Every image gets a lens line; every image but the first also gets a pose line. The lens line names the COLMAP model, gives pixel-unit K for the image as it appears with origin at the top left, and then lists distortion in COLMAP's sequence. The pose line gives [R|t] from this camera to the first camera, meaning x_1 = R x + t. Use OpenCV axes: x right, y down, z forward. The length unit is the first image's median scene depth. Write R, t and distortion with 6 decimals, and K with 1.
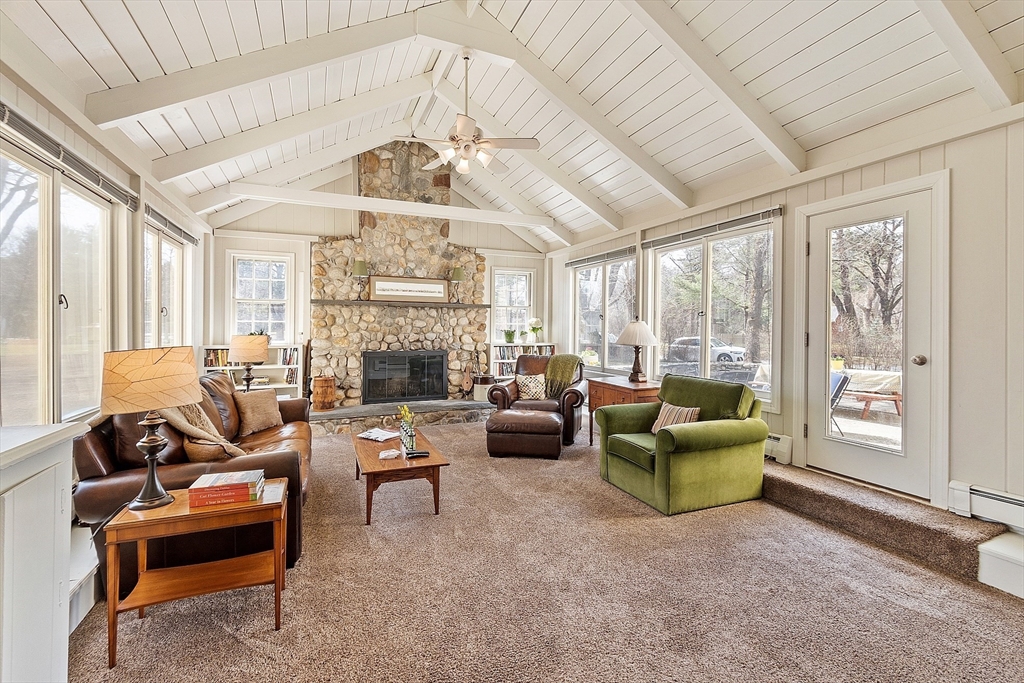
lens RADIAL K [[456.3, 0, 513.9], [0, 456.3, 329.1], [0, 0, 1]] dist [-0.002496, -0.001299]
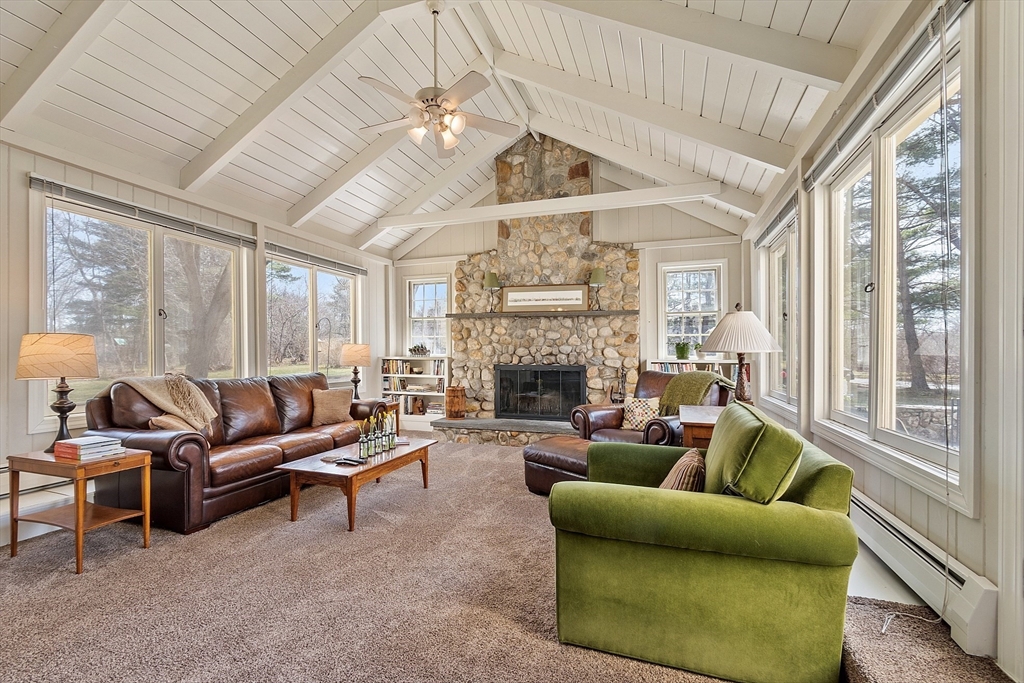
lens RADIAL K [[456.3, 0, 496.2], [0, 456.3, 350.1], [0, 0, 1]] dist [-0.002496, -0.001299]
pose [[0.734304, -0.008050, -0.678773, 0.341075], [-0.002151, 0.999897, -0.014185, 0.032403], [0.678817, 0.011877, 0.734212, 0.277287]]
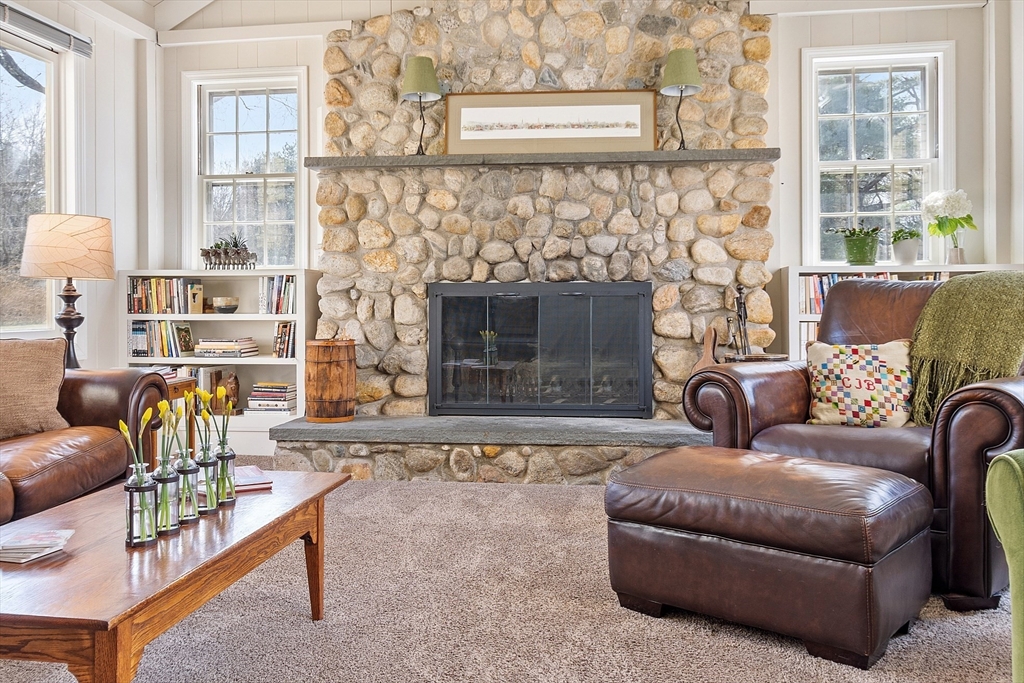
lens RADIAL K [[886.4, 0, 497.5], [0, 886.4, 288.1], [0, 0, 1]] dist [0.006435, -0.017307]
pose [[0.848082, -0.017105, -0.529589, 0.133230], [0.006120, 0.999728, -0.022489, 0.071631], [0.529830, 0.015831, 0.847956, 0.370685]]
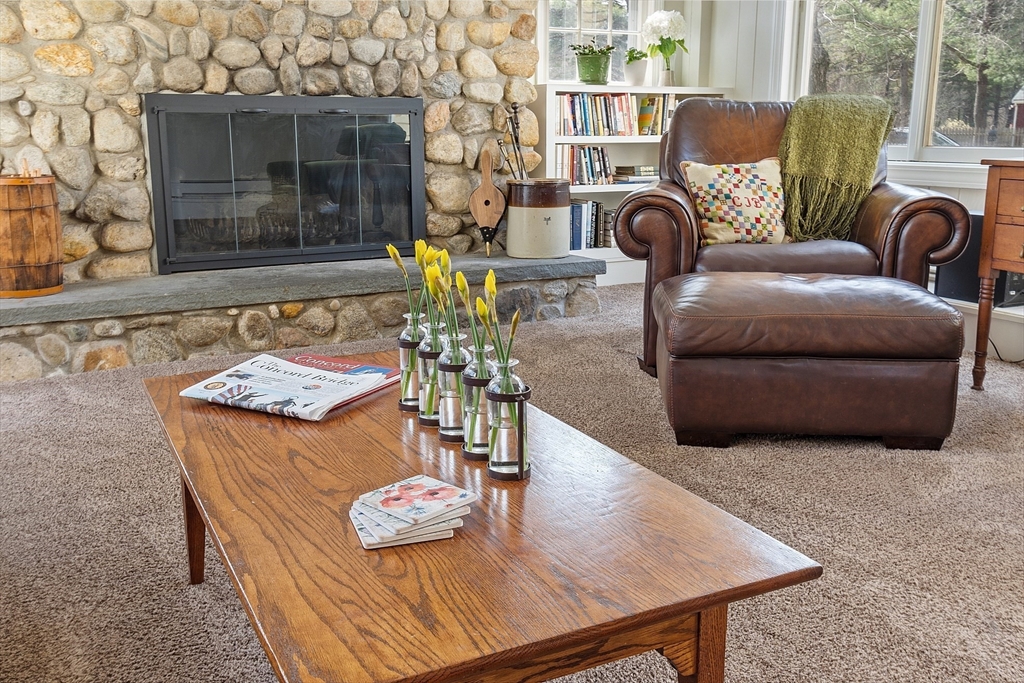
lens RADIAL K [[952.0, 0, 530.7], [0, 952.0, 331.2], [0, 0, 1]] dist [0.005052, 0.000000]
pose [[0.996758, -0.023445, 0.076967, -0.136372], [0.007020, 0.978298, 0.207086, 0.073391], [-0.080152, -0.205874, 0.975291, 0.356801]]
